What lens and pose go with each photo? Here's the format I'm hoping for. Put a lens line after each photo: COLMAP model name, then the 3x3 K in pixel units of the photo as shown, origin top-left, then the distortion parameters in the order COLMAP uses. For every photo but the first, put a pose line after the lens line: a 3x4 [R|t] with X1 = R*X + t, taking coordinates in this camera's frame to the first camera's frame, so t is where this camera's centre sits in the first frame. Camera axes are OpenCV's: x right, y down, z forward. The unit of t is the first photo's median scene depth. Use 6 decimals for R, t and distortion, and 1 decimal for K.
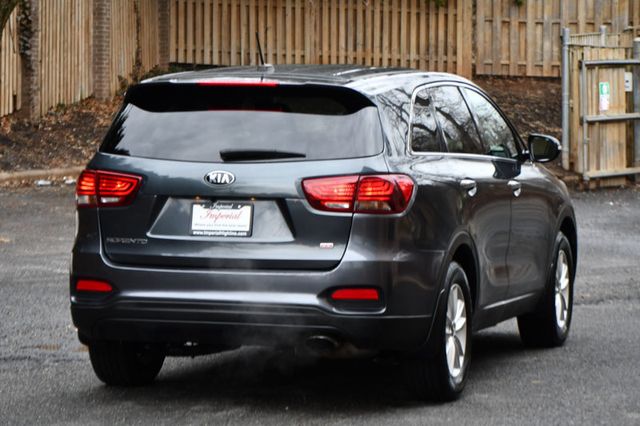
lens RADIAL K [[2351.9, 0, 320.1], [0, 2351.9, 212.7], [0, 0, 1]] dist [0.378866, 0.000000]
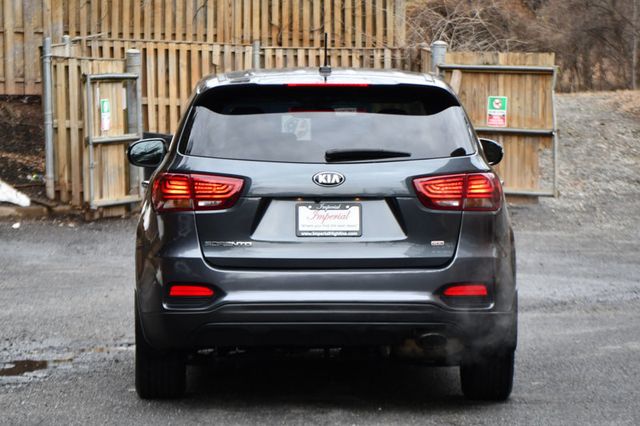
lens RADIAL K [[2840.2, 0, 319.7], [0, 2840.2, 213.6], [0, 0, 1]] dist [0.783478, 0.000000]
pose [[0.956621, -0.018761, 0.290730, -0.394898], [0.023944, 0.999611, -0.014280, 0.017227], [-0.290349, 0.020621, 0.956699, -0.153029]]
